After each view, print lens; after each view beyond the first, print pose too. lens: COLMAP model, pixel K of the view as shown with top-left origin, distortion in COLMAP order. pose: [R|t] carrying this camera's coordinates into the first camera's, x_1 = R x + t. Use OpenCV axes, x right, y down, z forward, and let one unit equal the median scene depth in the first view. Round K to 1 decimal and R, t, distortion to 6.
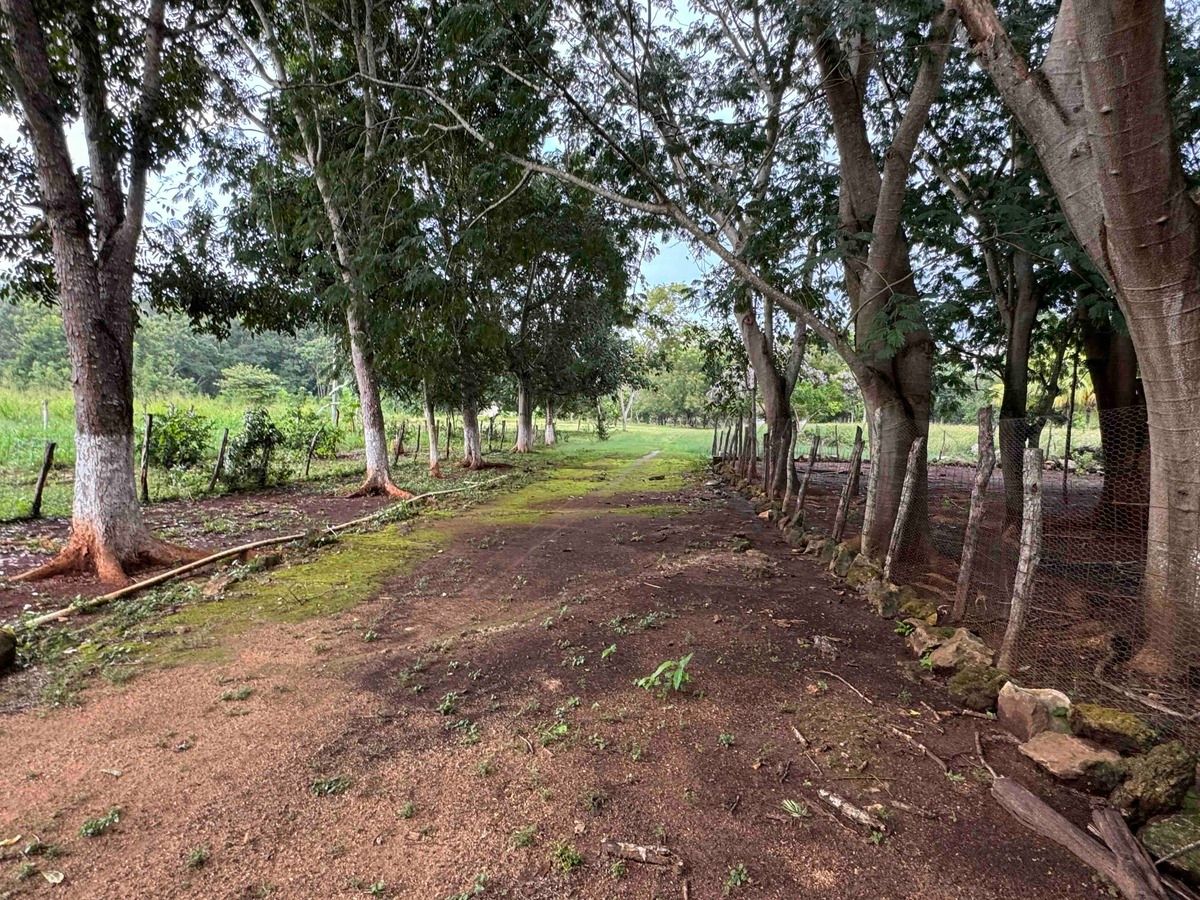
lens RADIAL K [[672.7, 0, 600.0], [0, 672.7, 450.0], [0, 0, 1]] dist [-0.001490, 0.000669]
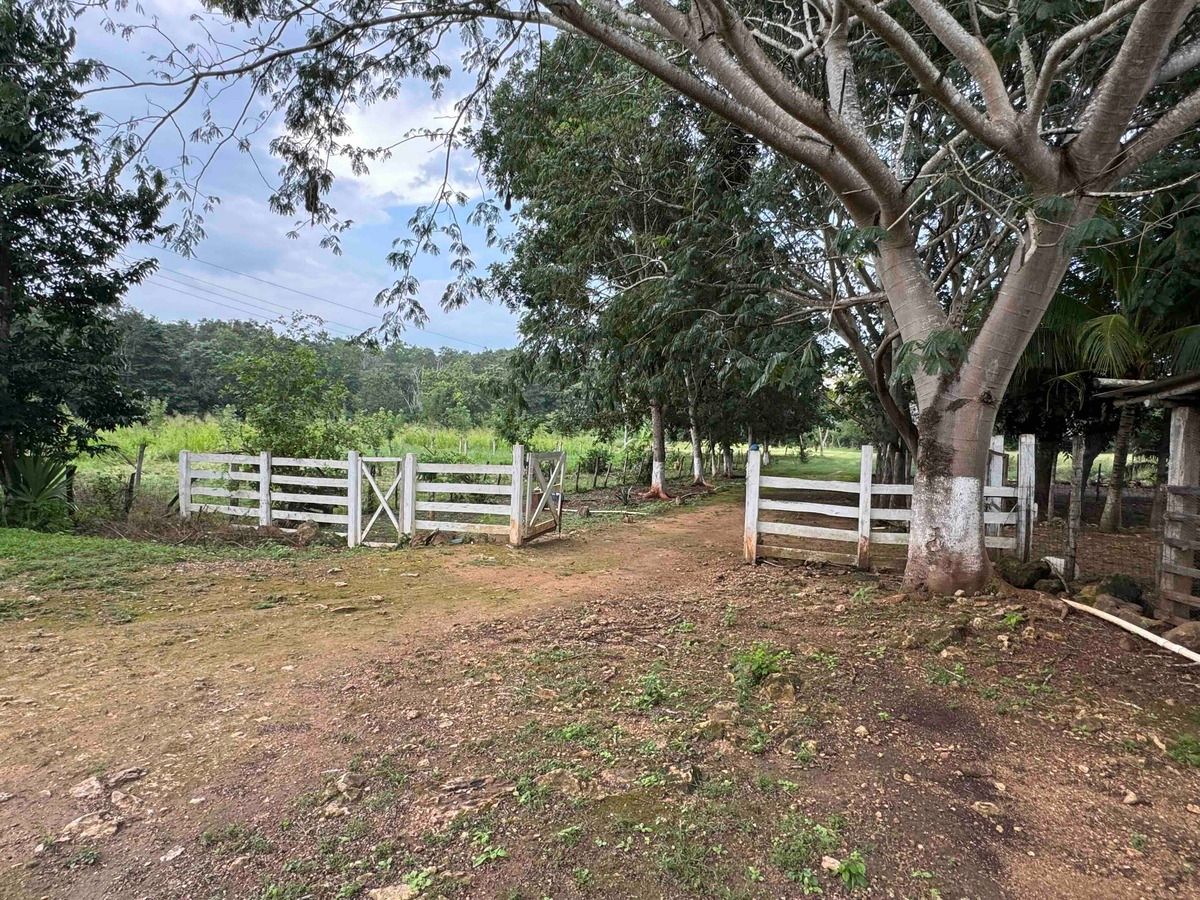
lens RADIAL K [[672.7, 0, 600.0], [0, 672.7, 450.0], [0, 0, 1]] dist [-0.001490, 0.000669]
pose [[0.955722, 0.007120, -0.294185, 0.013595], [-0.015630, 0.999524, -0.026588, 0.004012], [0.293856, 0.030009, 0.955379, -0.622777]]
